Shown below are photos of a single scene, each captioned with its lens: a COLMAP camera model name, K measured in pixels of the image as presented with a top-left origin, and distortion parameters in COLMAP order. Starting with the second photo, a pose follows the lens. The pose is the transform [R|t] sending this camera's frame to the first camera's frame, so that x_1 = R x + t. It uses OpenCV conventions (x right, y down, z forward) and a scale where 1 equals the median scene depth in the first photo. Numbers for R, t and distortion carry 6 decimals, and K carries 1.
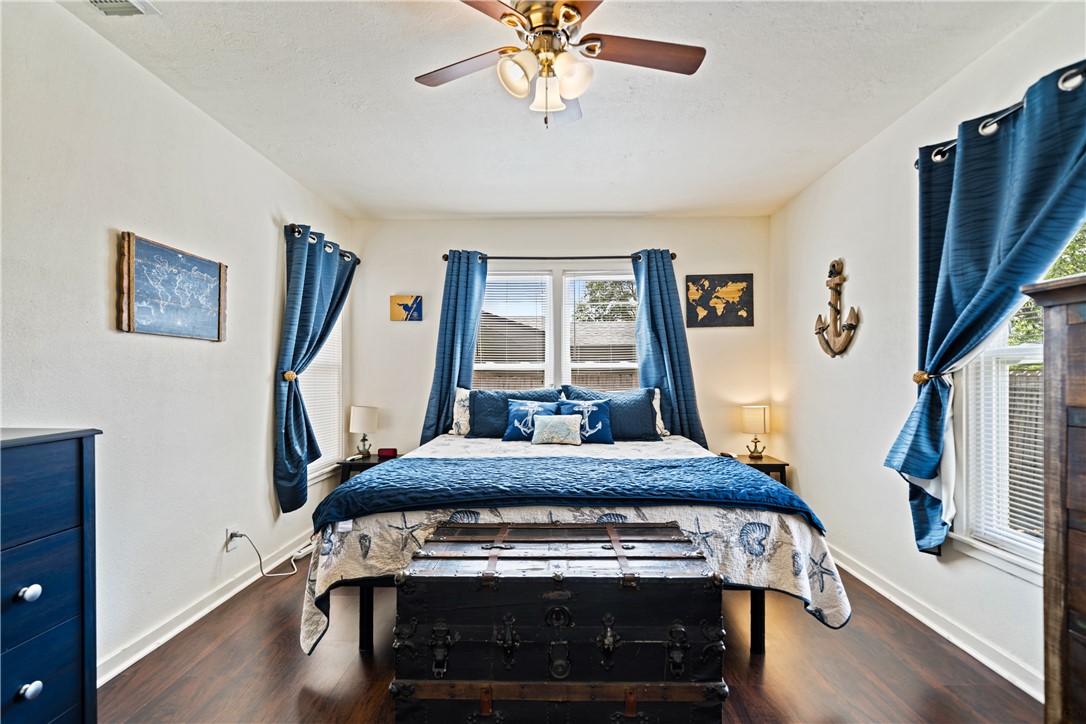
lens RADIAL K [[493.3, 0, 543.8], [0, 493.3, 372.0], [0, 0, 1]] dist [-0.000306, -0.000460]
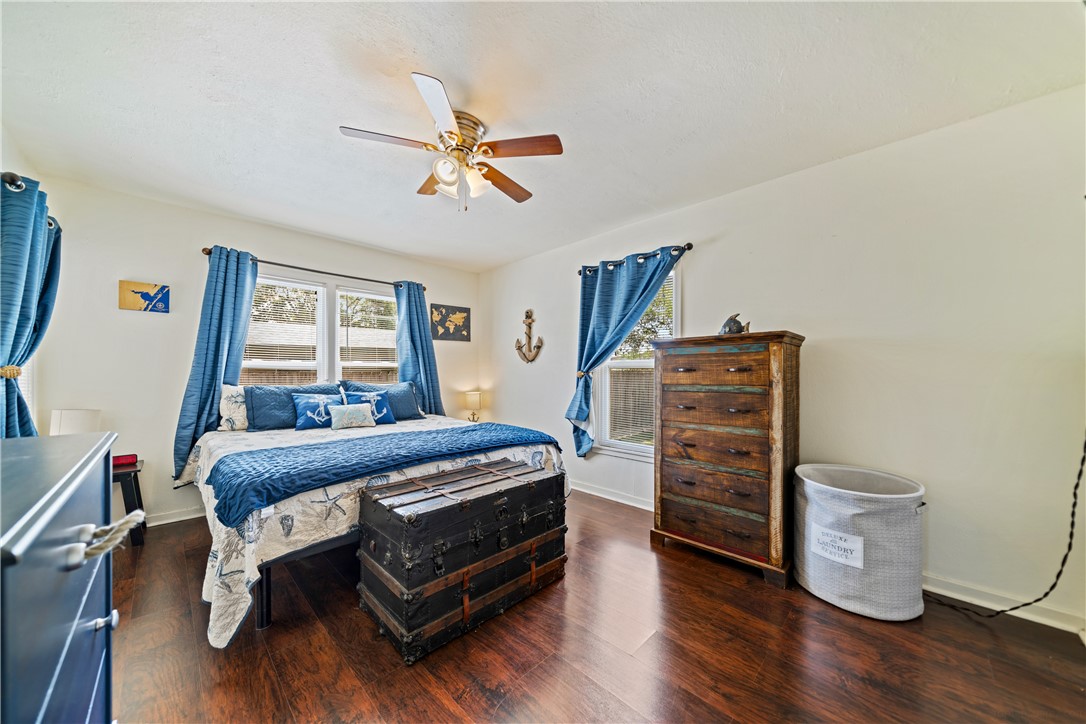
lens RADIAL K [[376.6, 0, 544.4], [0, 376.6, 371.9], [0, 0, 1]] dist [0.000758, 0.000145]
pose [[0.689960, 0.004812, 0.723832, -0.481890], [-0.007665, 0.999970, 0.000659, 0.001888], [-0.723807, -0.006003, 0.689976, -0.002060]]
